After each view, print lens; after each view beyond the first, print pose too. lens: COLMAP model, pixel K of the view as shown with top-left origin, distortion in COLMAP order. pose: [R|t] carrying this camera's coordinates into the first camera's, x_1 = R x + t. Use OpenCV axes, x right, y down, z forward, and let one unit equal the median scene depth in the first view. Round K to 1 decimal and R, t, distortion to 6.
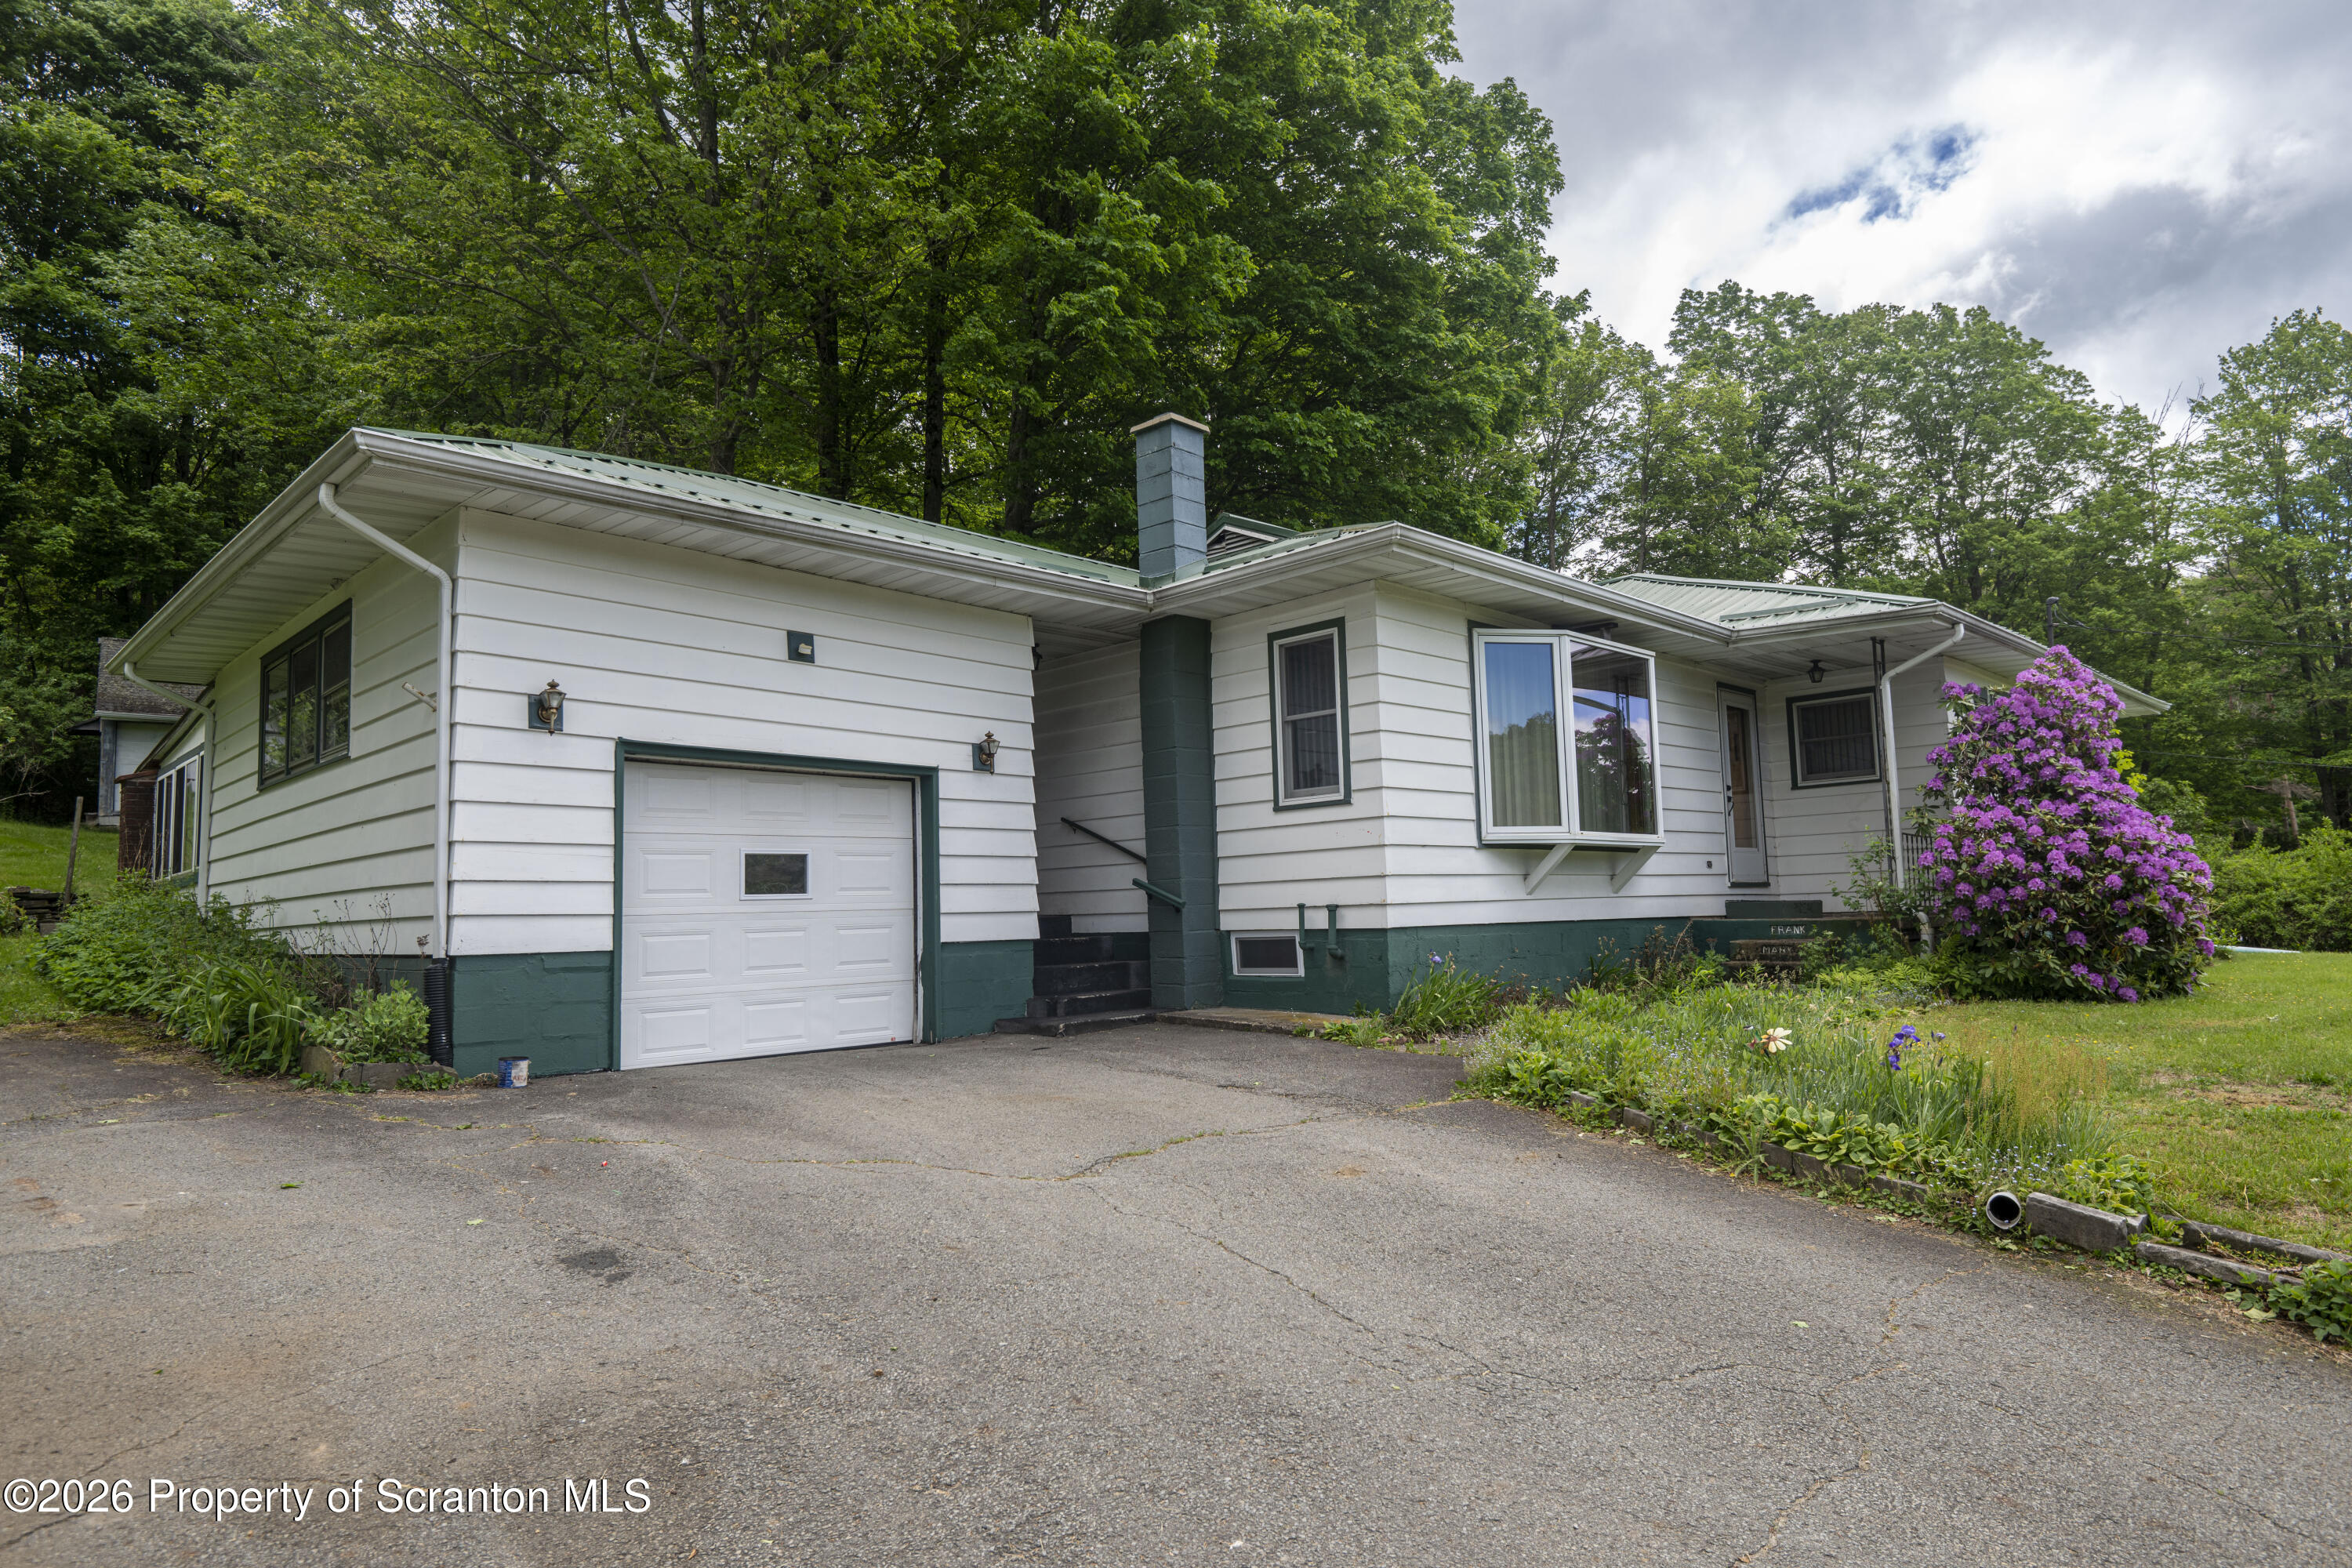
lens RADIAL K [[1406.8, 0, 1176.0], [0, 1406.8, 784.0], [0, 0, 1]] dist [0.000810, -0.000096]
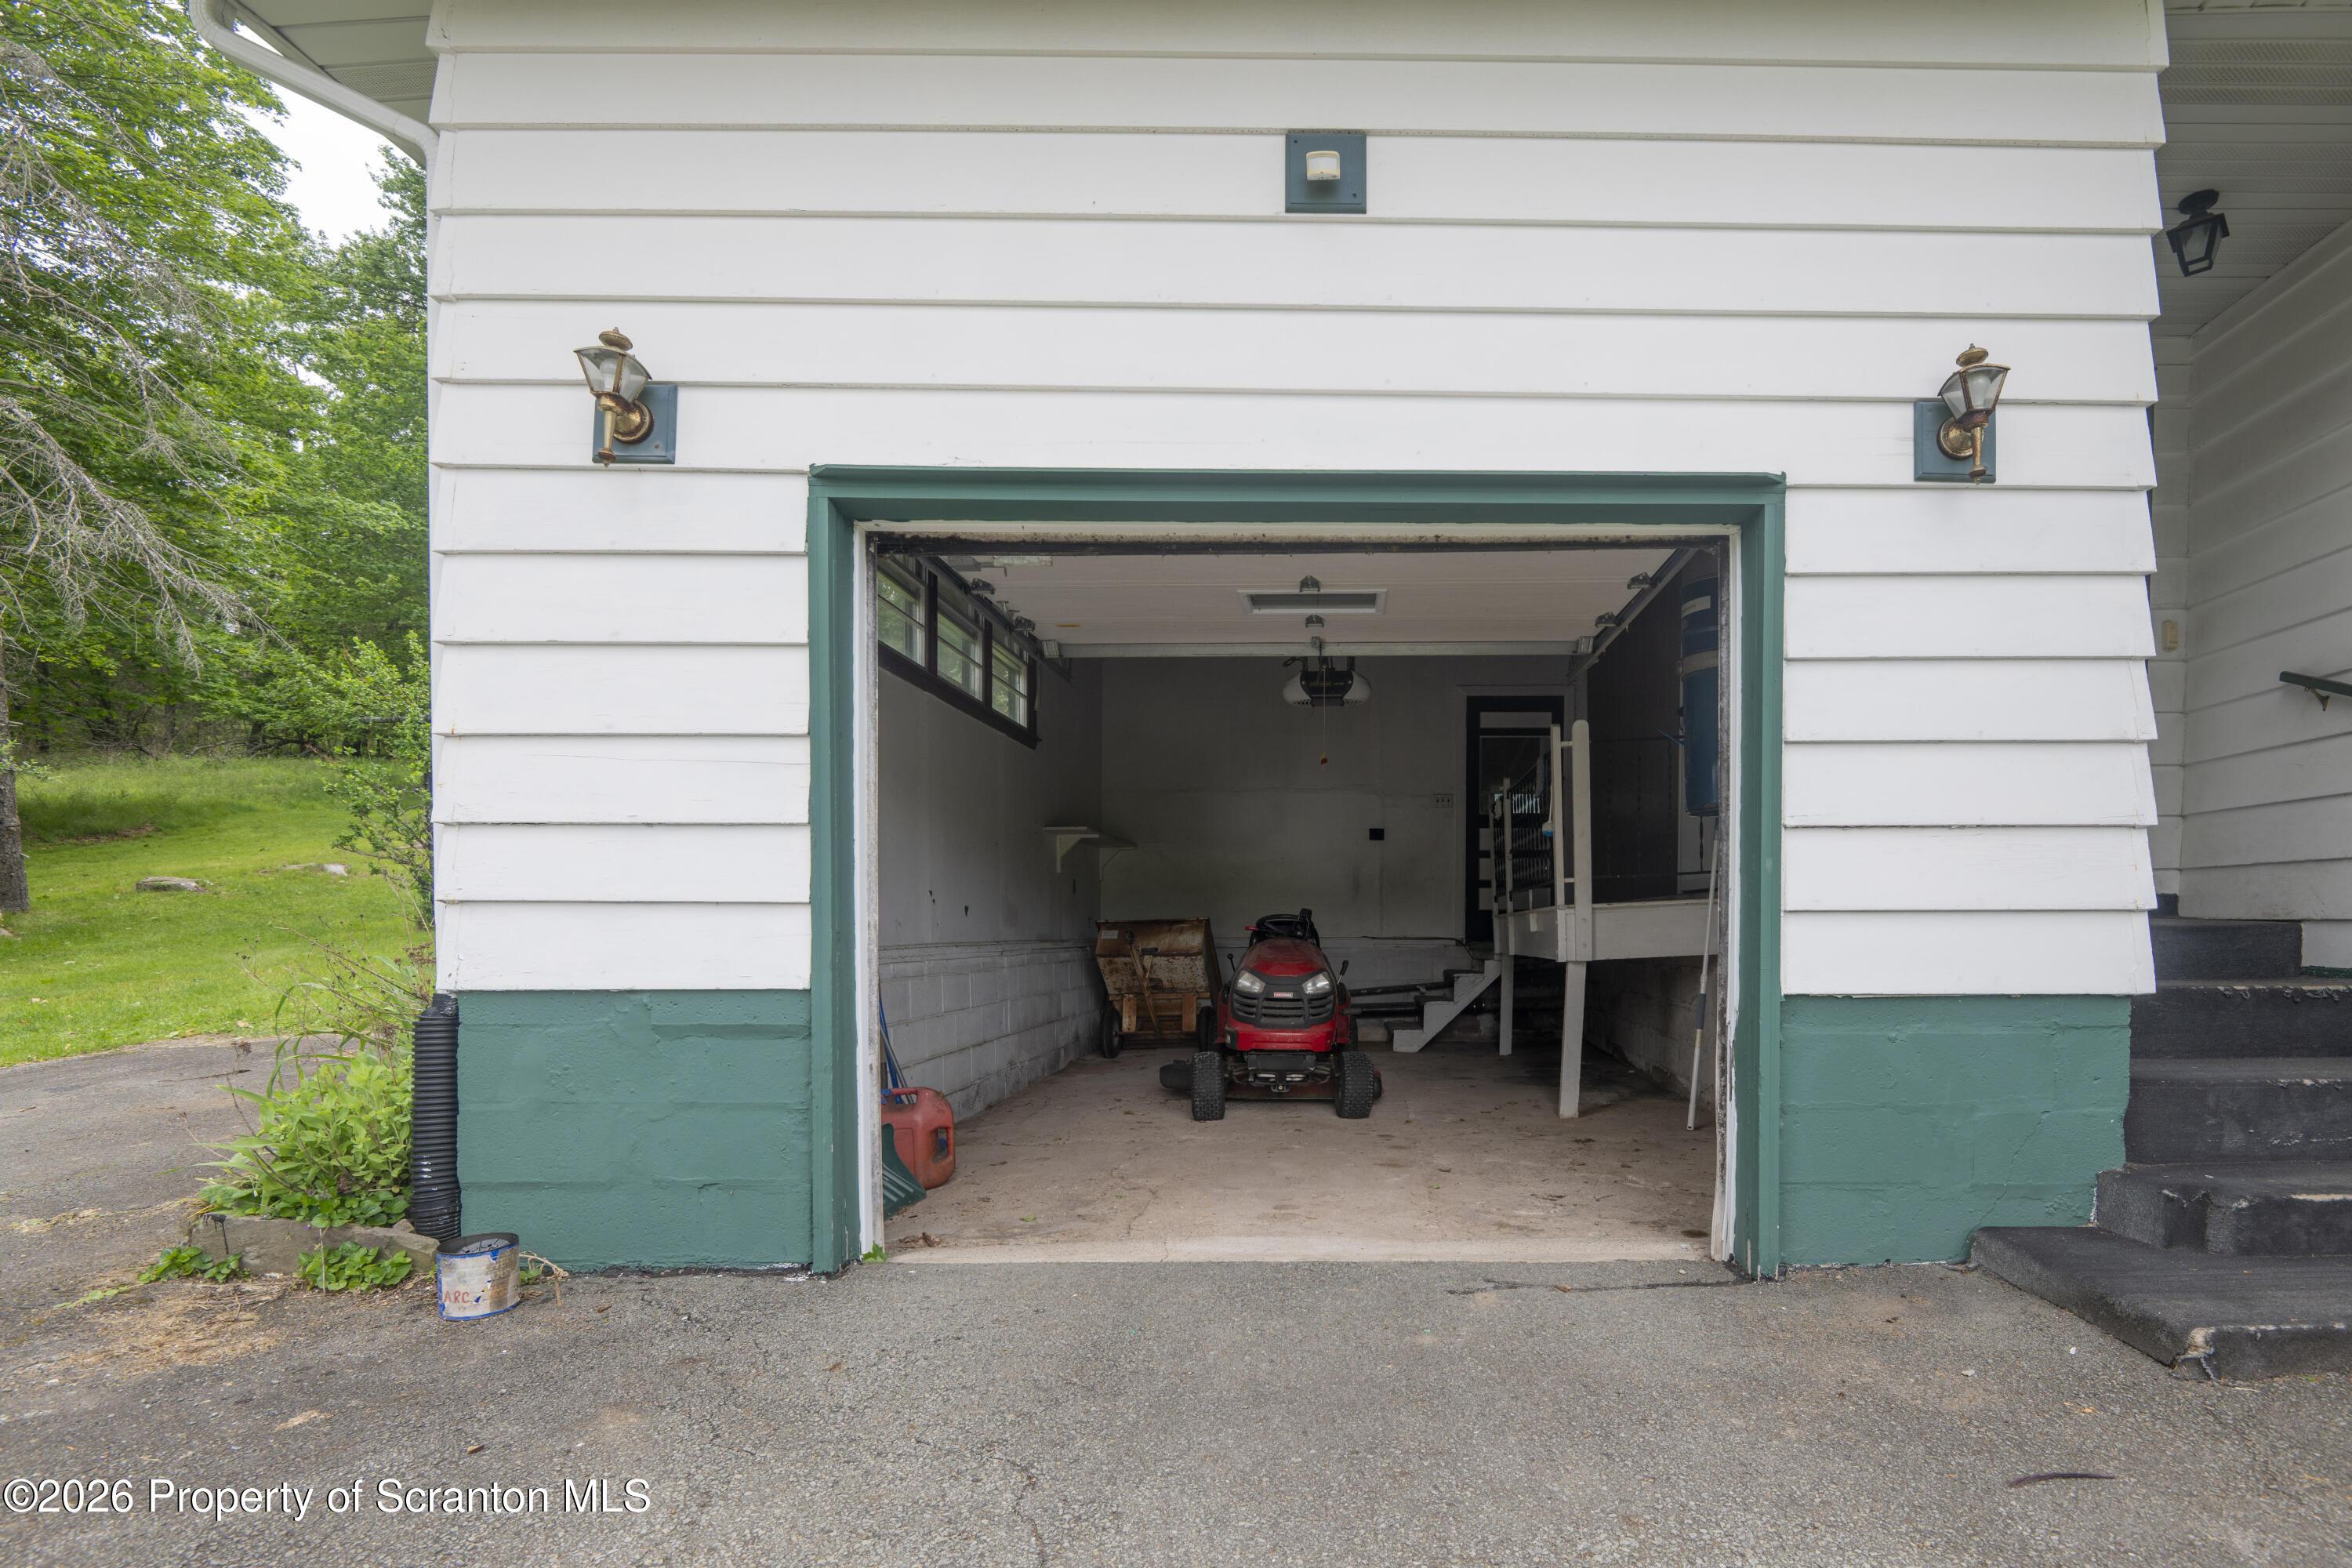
lens RADIAL K [[1148.7, 0, 1182.5], [0, 1148.7, 819.5], [0, 0, 1]] dist [0.002253, 0.000307]
pose [[0.701920, 0.040550, -0.711100, -0.071166], [0.053542, 0.992549, 0.109450, 0.030927], [0.710240, -0.114899, 0.694519, 0.698307]]
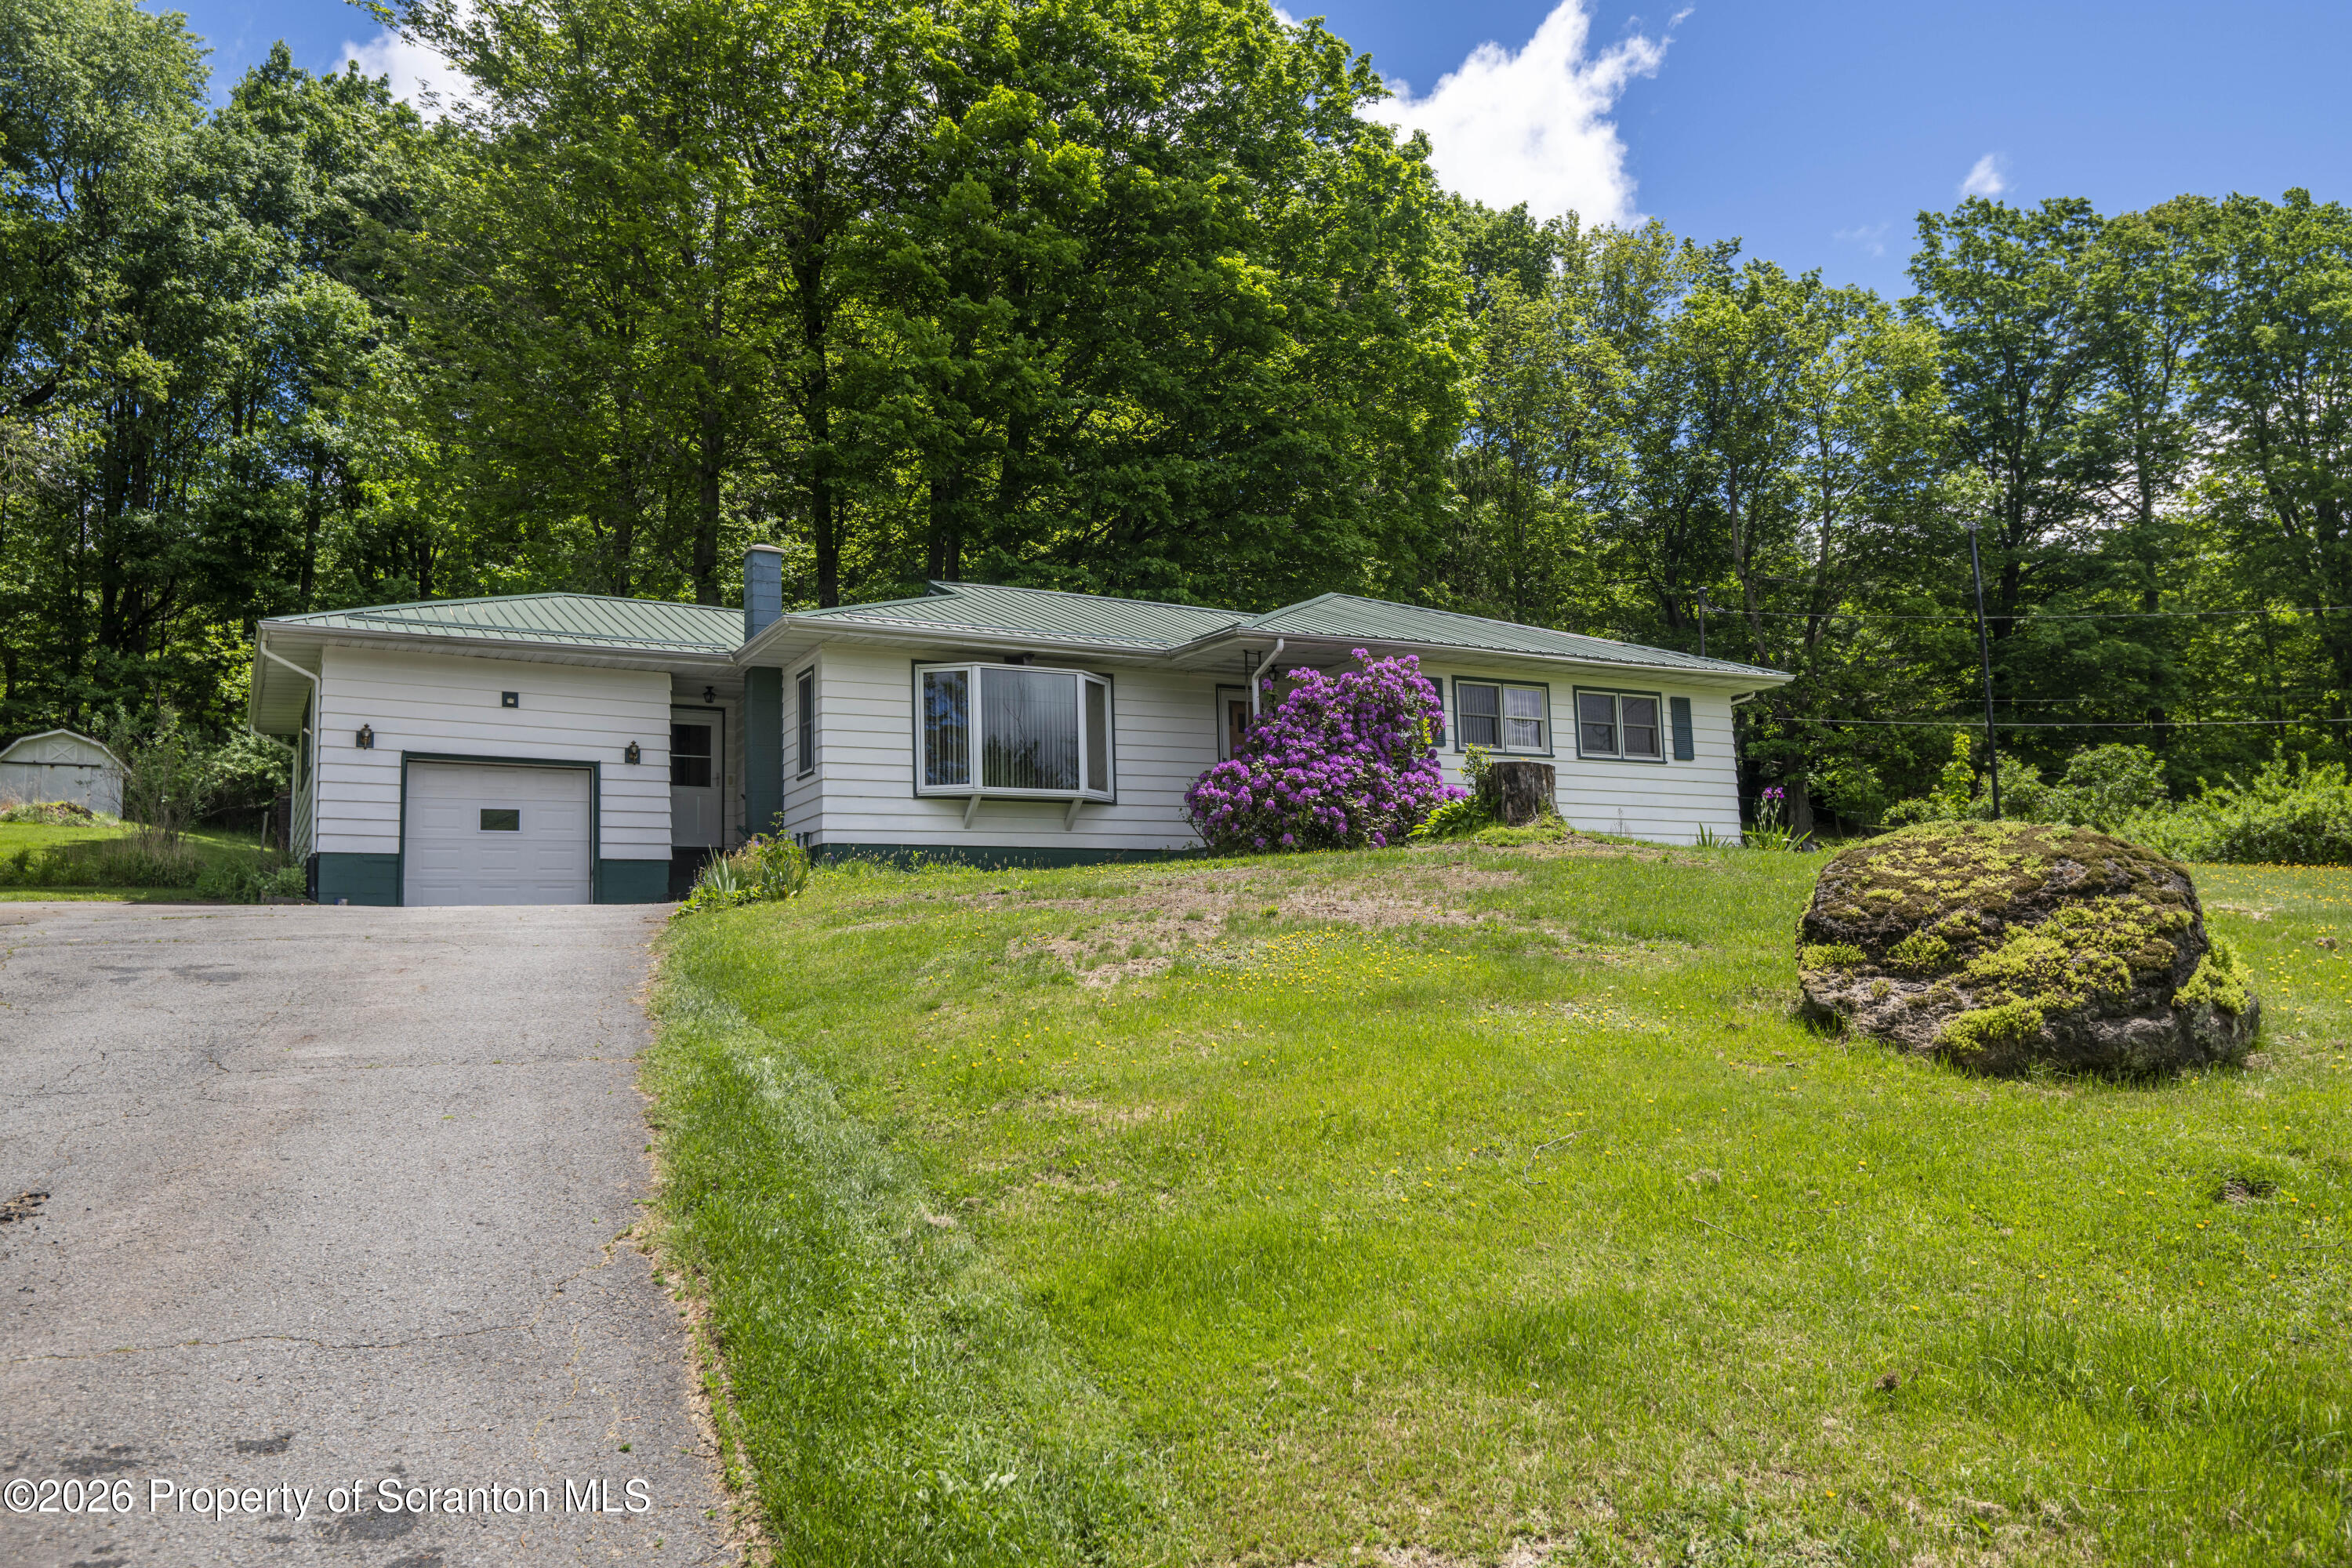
lens RADIAL K [[1780.0, 0, 1176.0], [0, 1780.0, 784.0], [0, 0, 1]] dist [-0.002378, 0.001035]
pose [[0.961277, -0.037728, -0.272989, 1.155870], [0.031587, 0.999140, -0.026859, 0.100928], [0.273768, 0.017196, 0.961642, -0.980173]]
